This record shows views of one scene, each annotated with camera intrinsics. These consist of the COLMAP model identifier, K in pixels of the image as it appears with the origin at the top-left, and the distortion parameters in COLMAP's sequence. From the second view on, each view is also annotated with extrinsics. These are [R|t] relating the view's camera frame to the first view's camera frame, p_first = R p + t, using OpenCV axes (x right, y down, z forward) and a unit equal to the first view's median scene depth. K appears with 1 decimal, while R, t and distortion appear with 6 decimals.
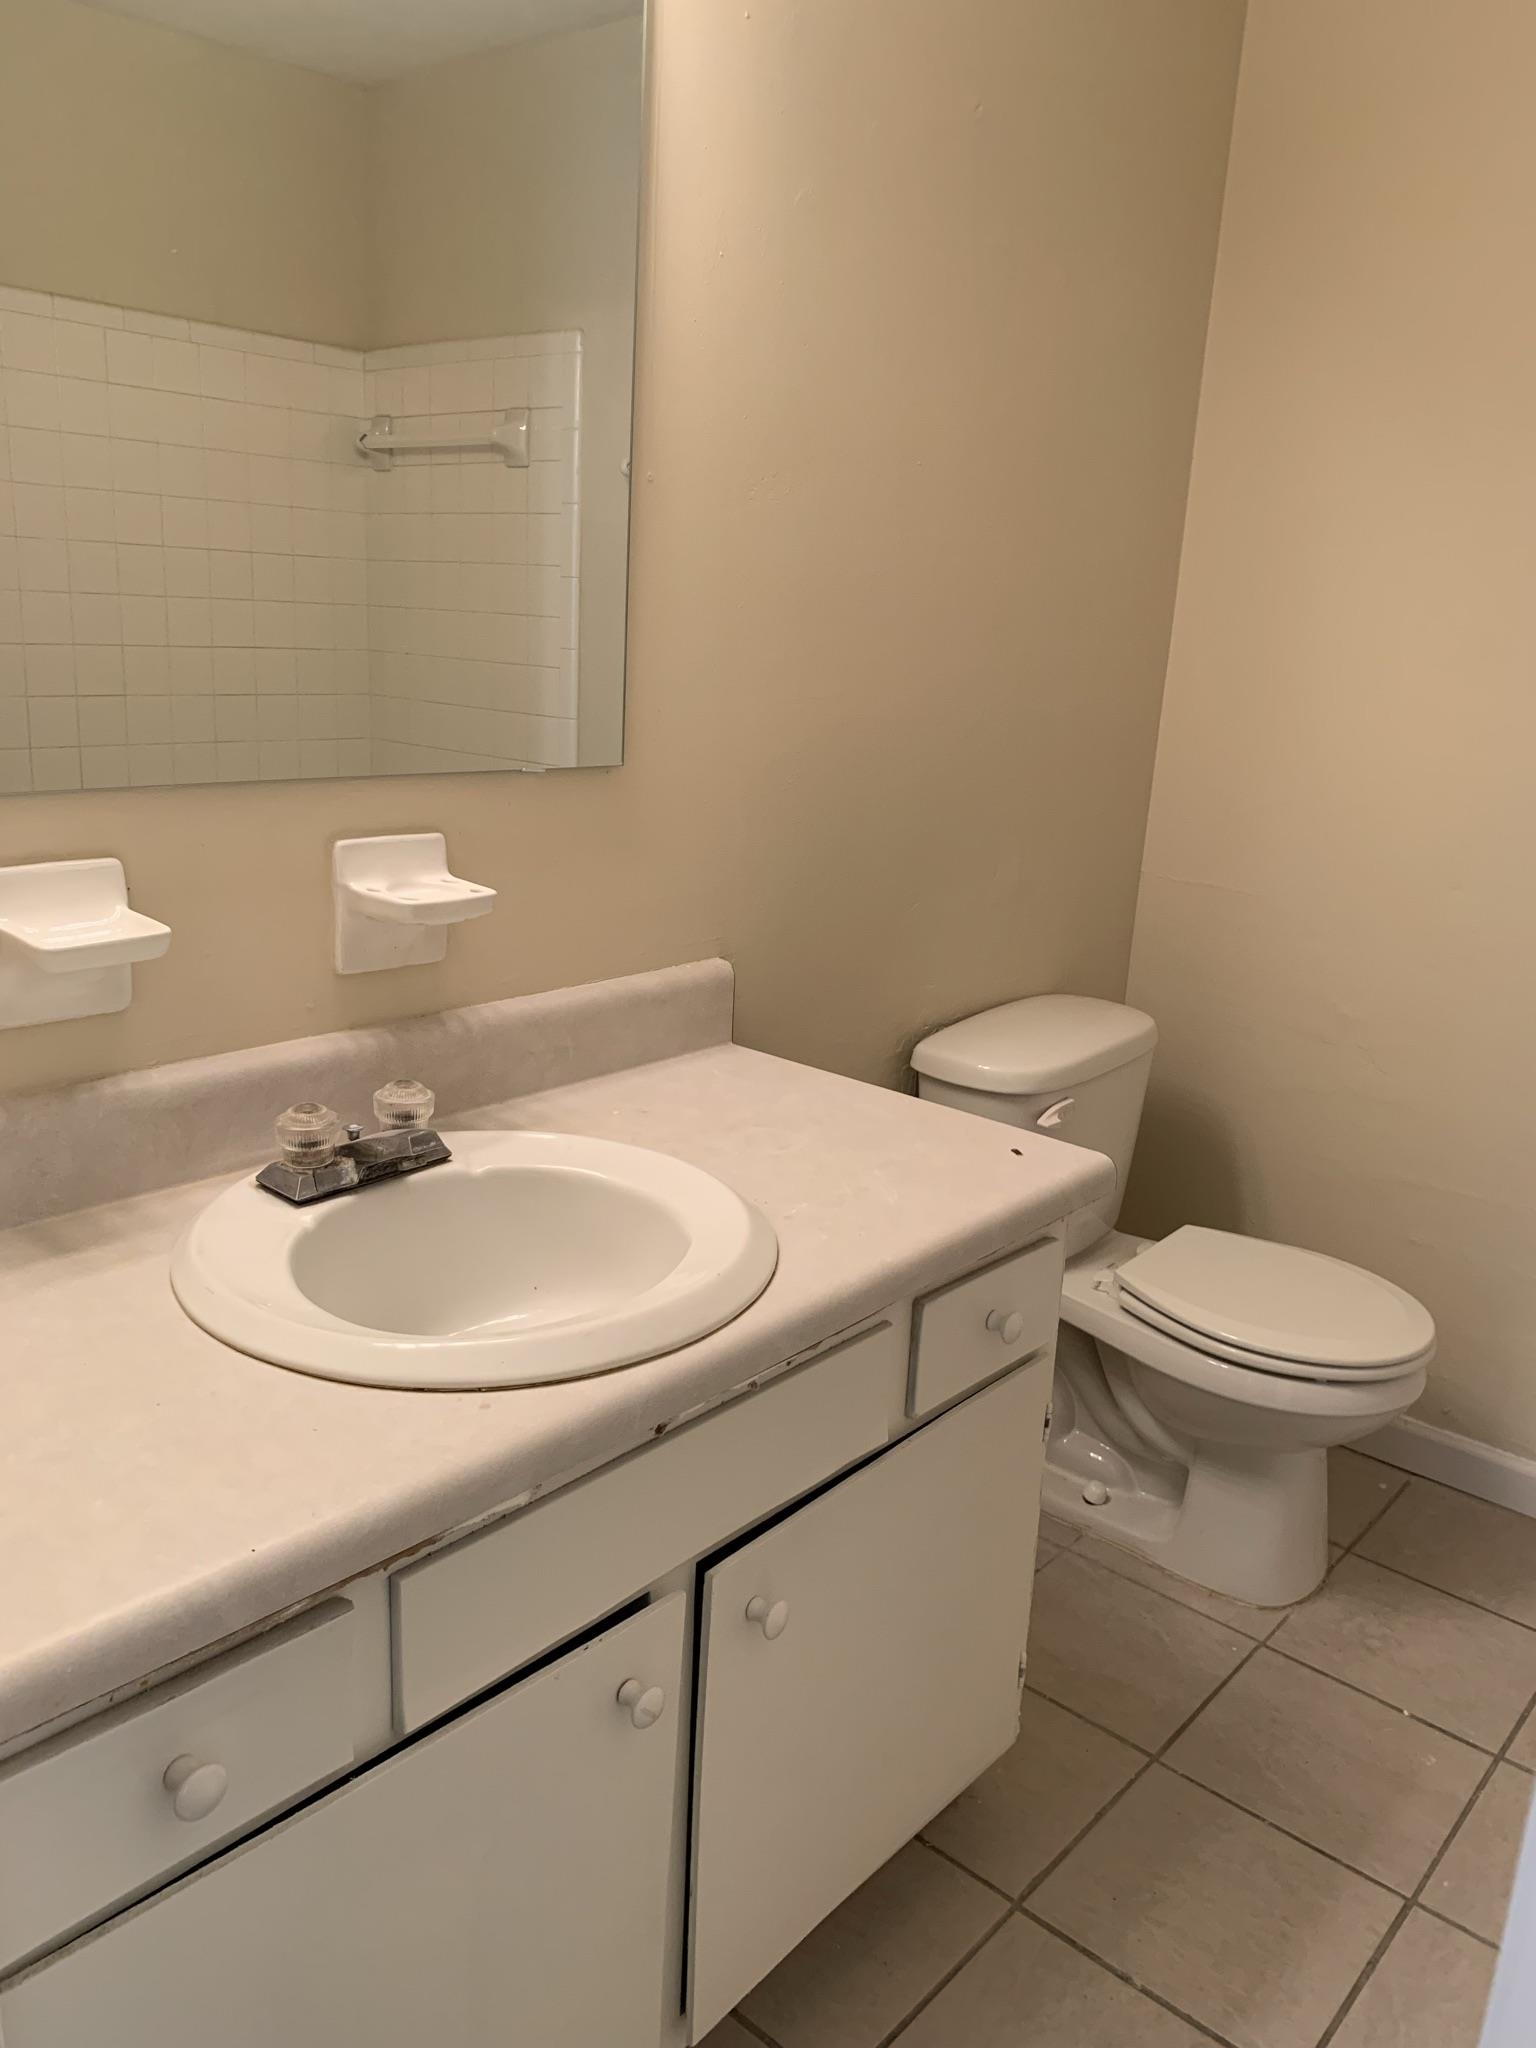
lens RADIAL K [[1584.9, 0, 763.7], [0, 1584.9, 1026.8], [0, 0, 1]] dist [0.036888, -0.049371]
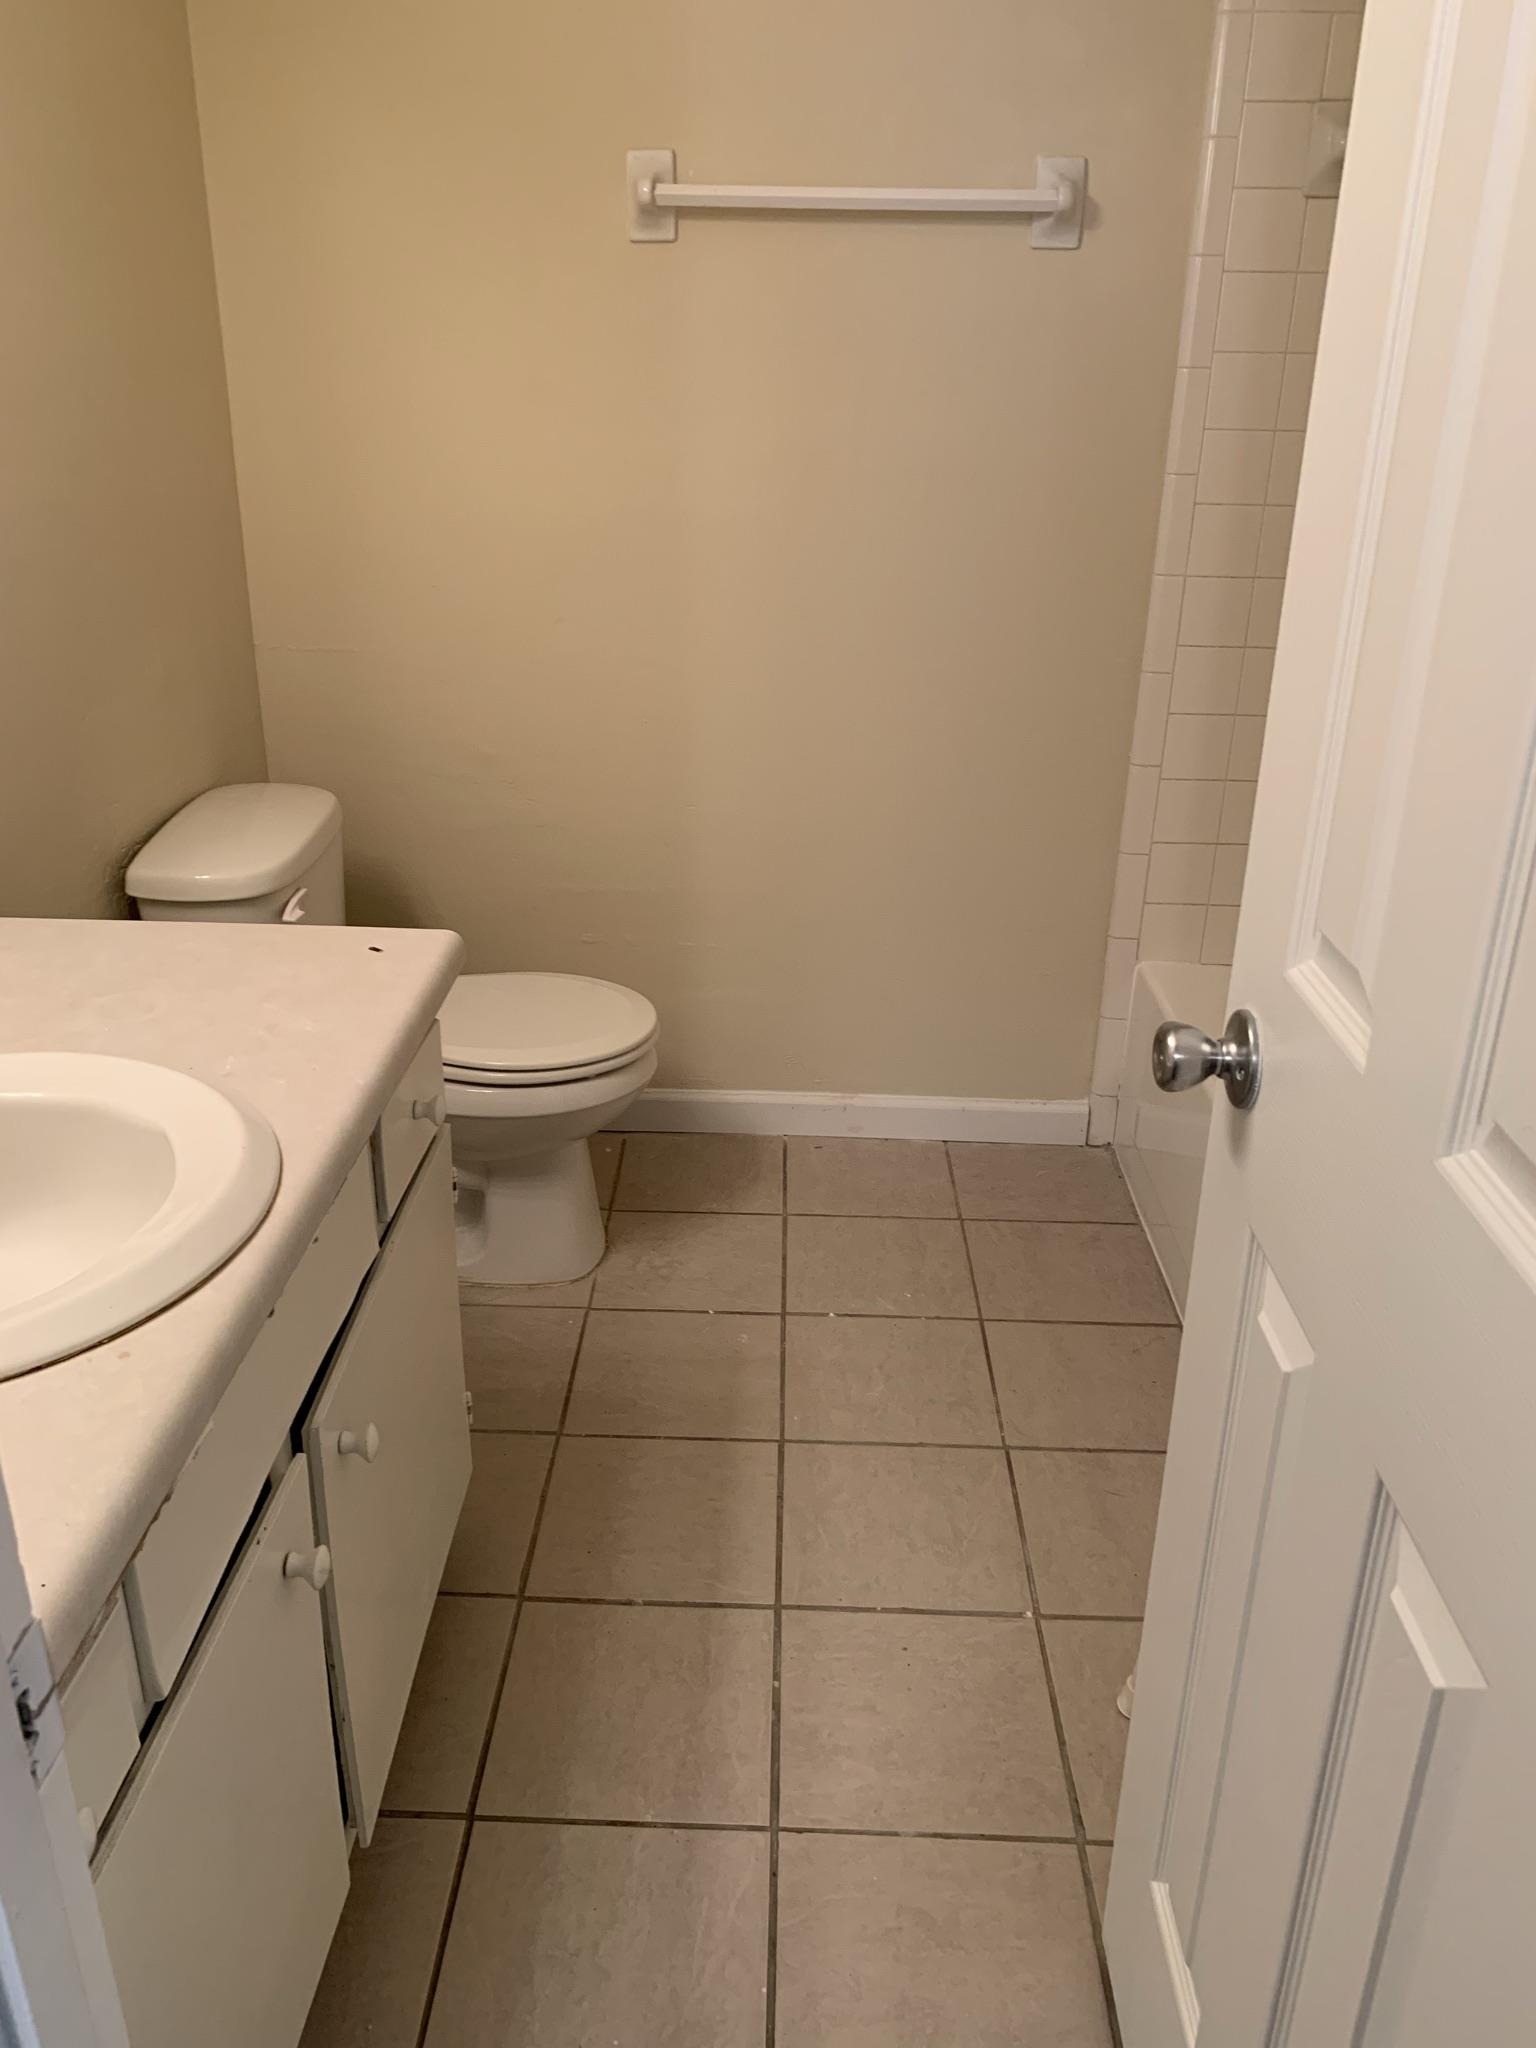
lens RADIAL K [[1563.6, 0, 768.0], [0, 1563.6, 1024.0], [0, 0, 1]] dist [0.081201, -0.159525]
pose [[0.768338, -0.284997, 0.573091, -0.182124], [0.188551, 0.956445, 0.222848, -0.040358], [-0.611641, -0.063166, 0.788610, 0.034317]]
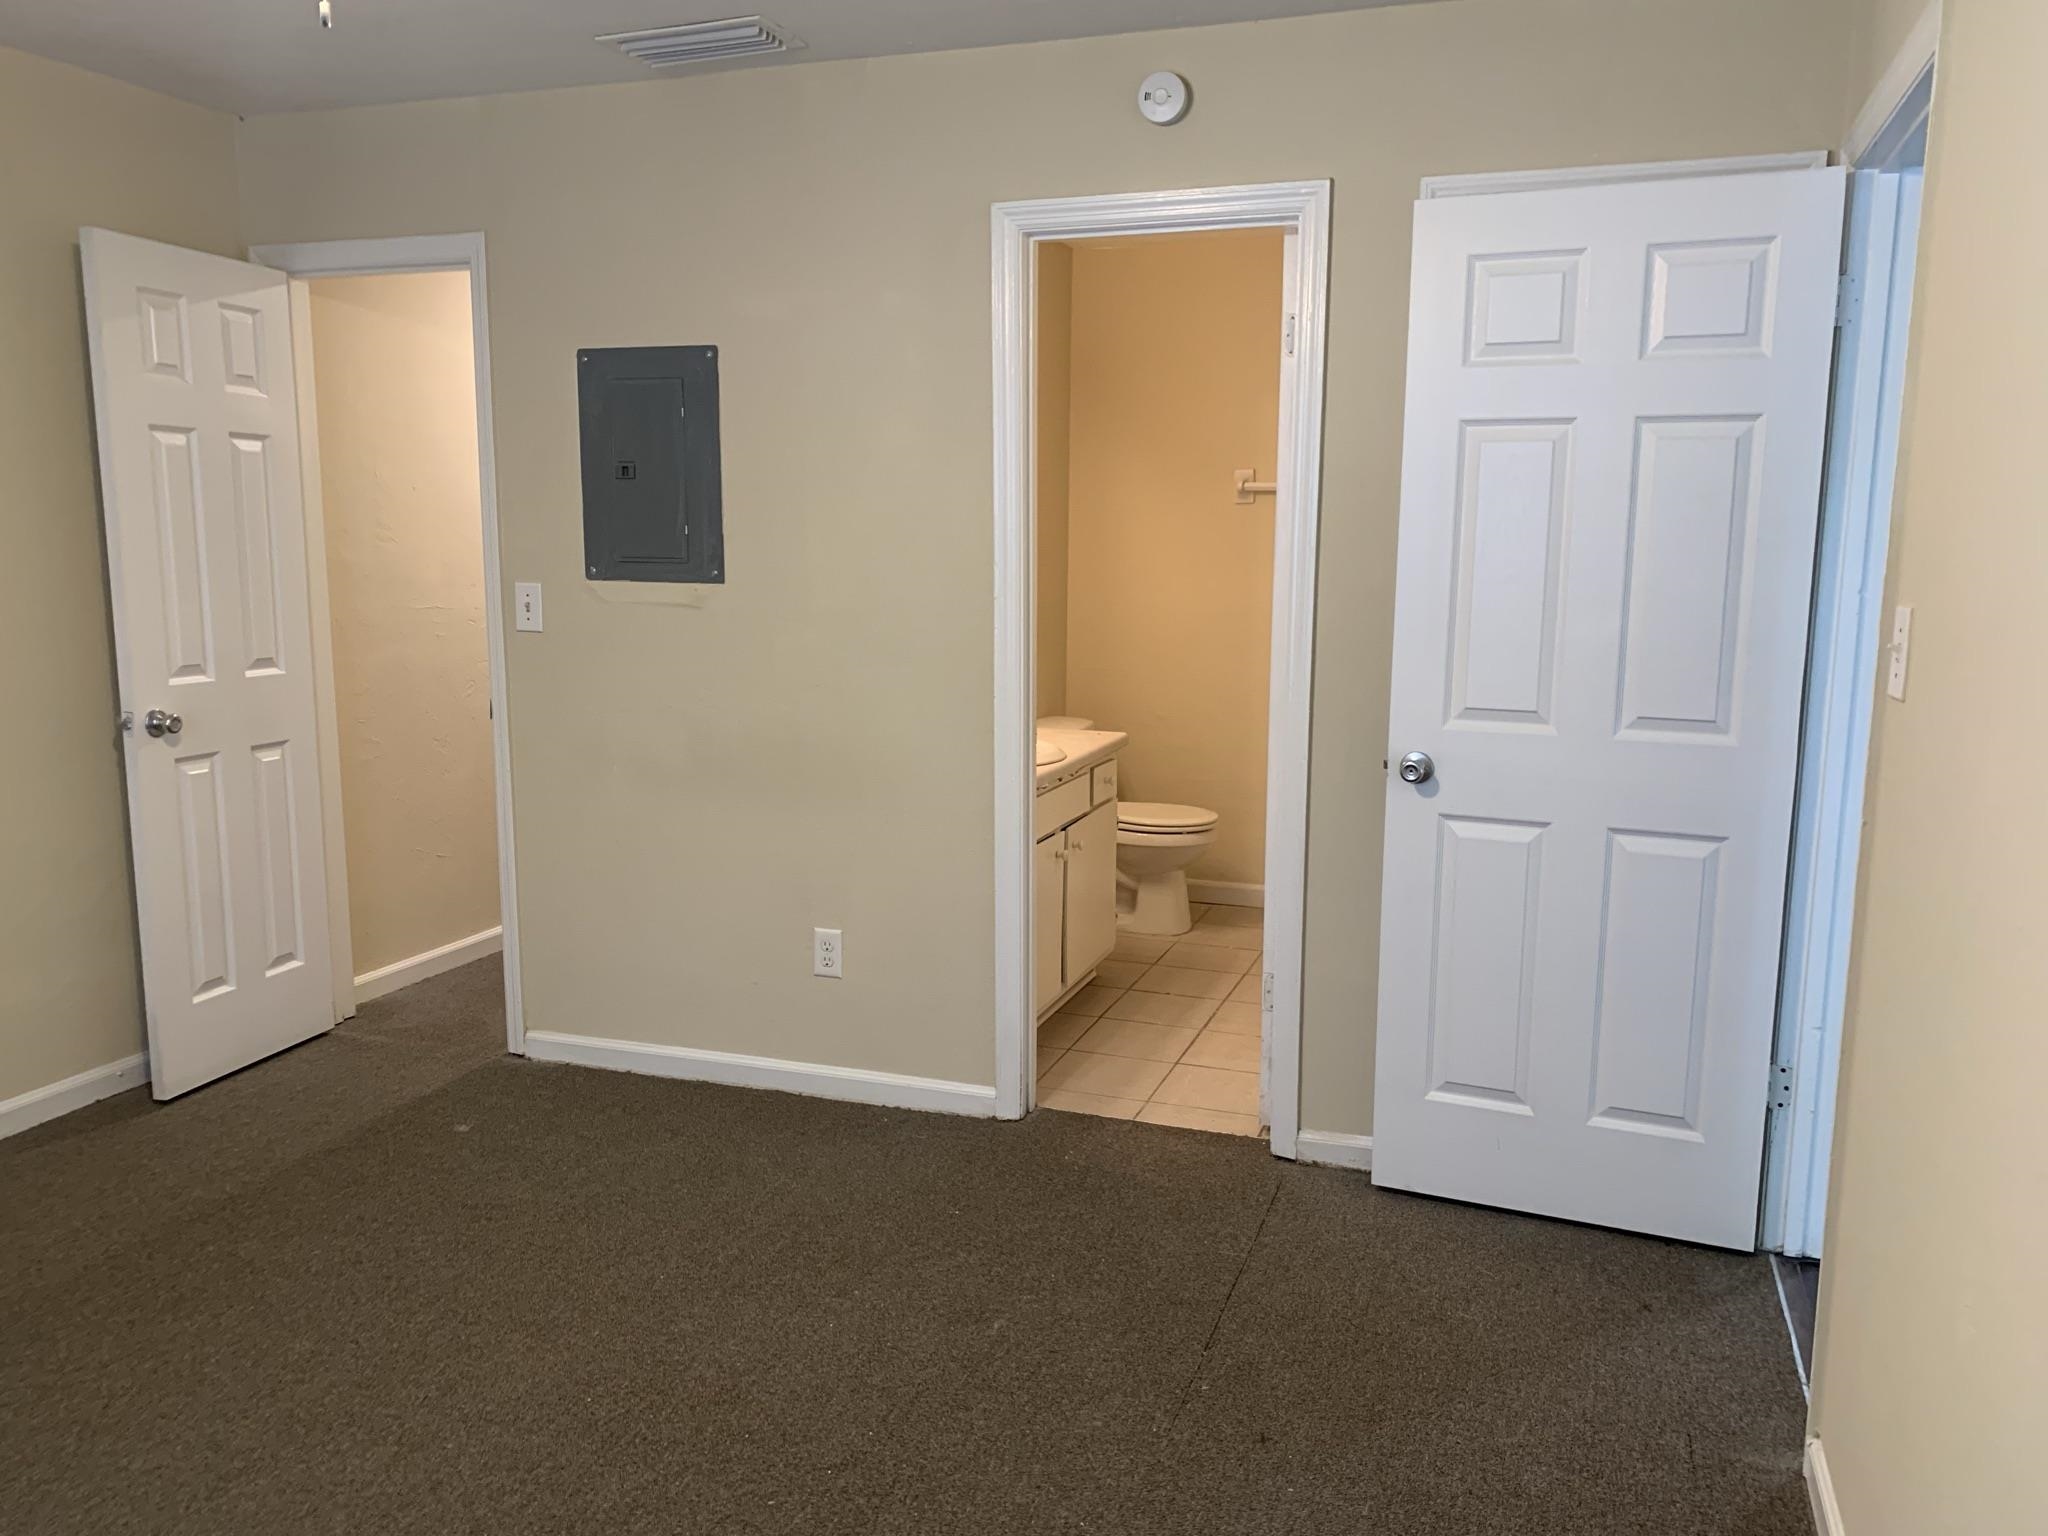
lens RADIAL K [[1563.6, 0, 1024.0], [0, 1563.6, 768.0], [0, 0, 1]] dist [0.081201, -0.159525]
pose [[0.929512, -0.094310, 0.356529, -0.802313], [0.133673, 0.987166, -0.087373, 0.298114], [-0.343713, 0.128872, 0.930190, -1.324854]]
